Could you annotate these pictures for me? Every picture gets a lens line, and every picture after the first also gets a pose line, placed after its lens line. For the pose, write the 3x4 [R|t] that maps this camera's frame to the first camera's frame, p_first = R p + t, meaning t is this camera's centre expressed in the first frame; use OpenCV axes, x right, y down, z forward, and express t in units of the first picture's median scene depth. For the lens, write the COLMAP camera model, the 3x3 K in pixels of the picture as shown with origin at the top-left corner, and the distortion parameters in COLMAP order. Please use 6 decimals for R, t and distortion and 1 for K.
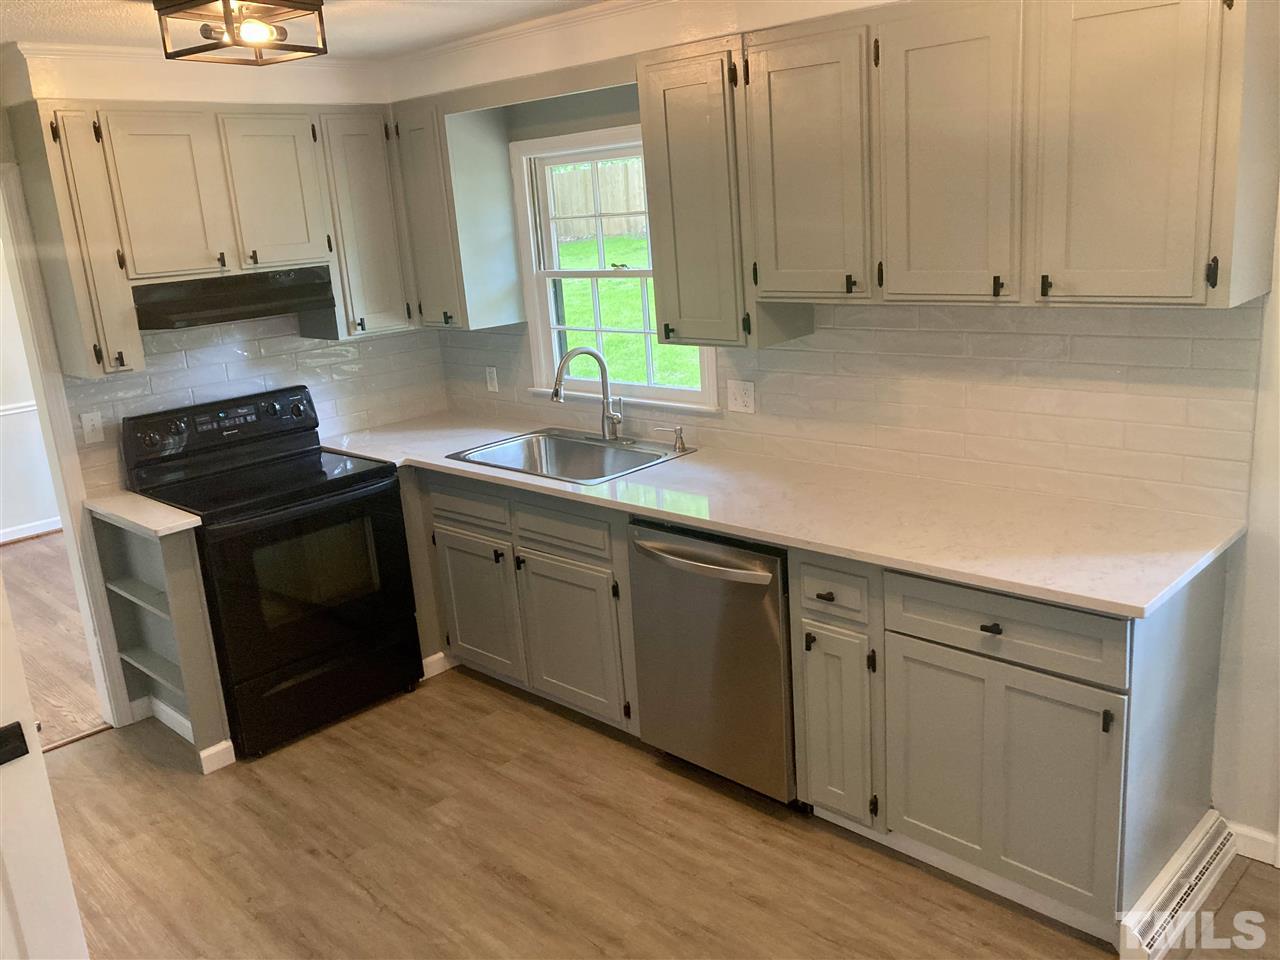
lens RADIAL K [[1056.9, 0, 634.9], [0, 1056.9, 475.6], [0, 0, 1]] dist [0.028529, -0.004885]
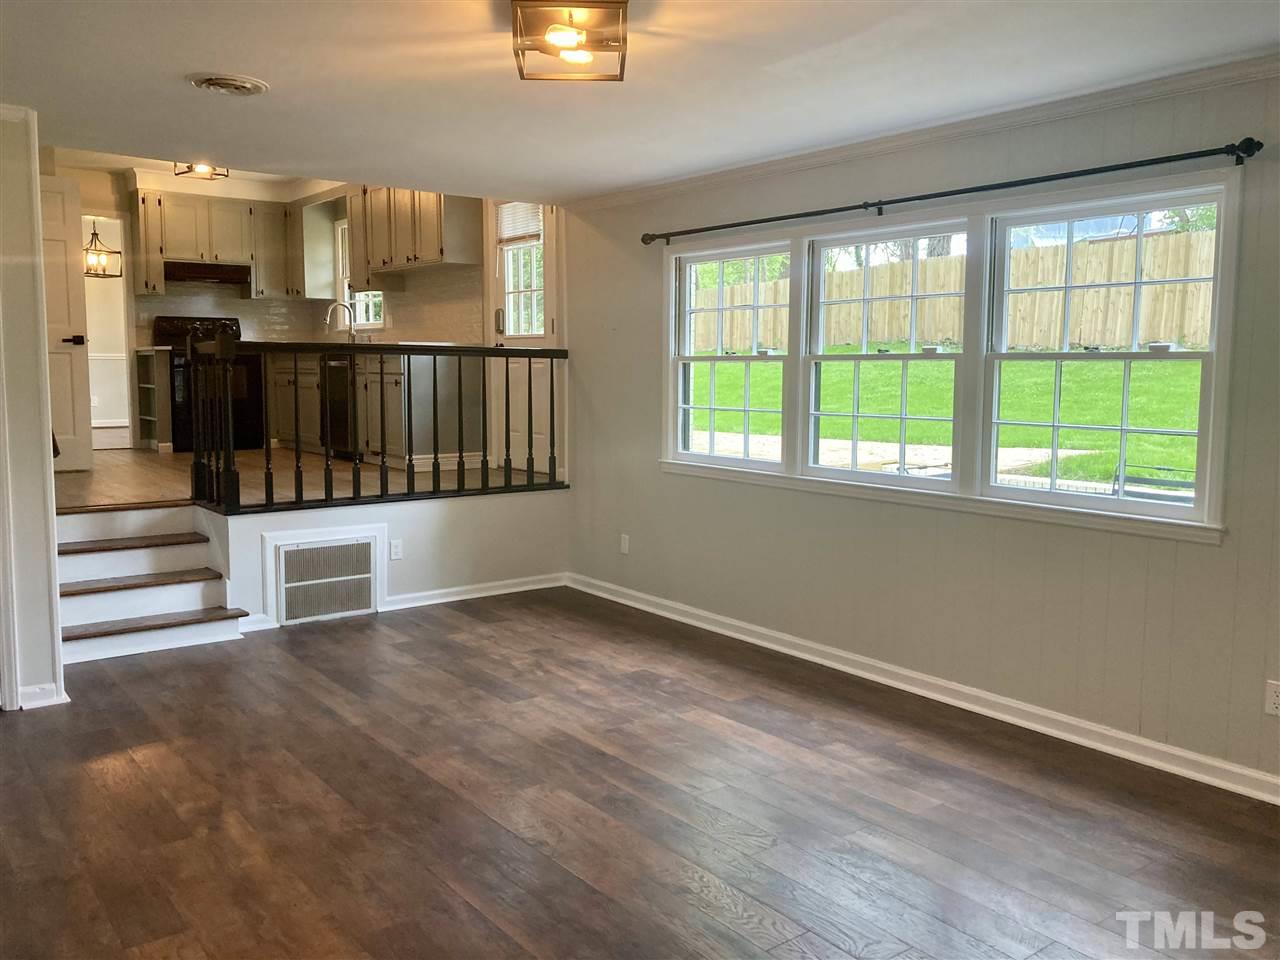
lens RADIAL K [[1056.9, 0, 634.9], [0, 1056.9, 475.6], [0, 0, 1]] dist [0.028529, -0.004885]
pose [[0.988186, 0.089008, -0.124760, 0.941664], [-0.105506, 0.985543, -0.132563, 0.511755], [0.111157, 0.144160, 0.983291, -1.224741]]
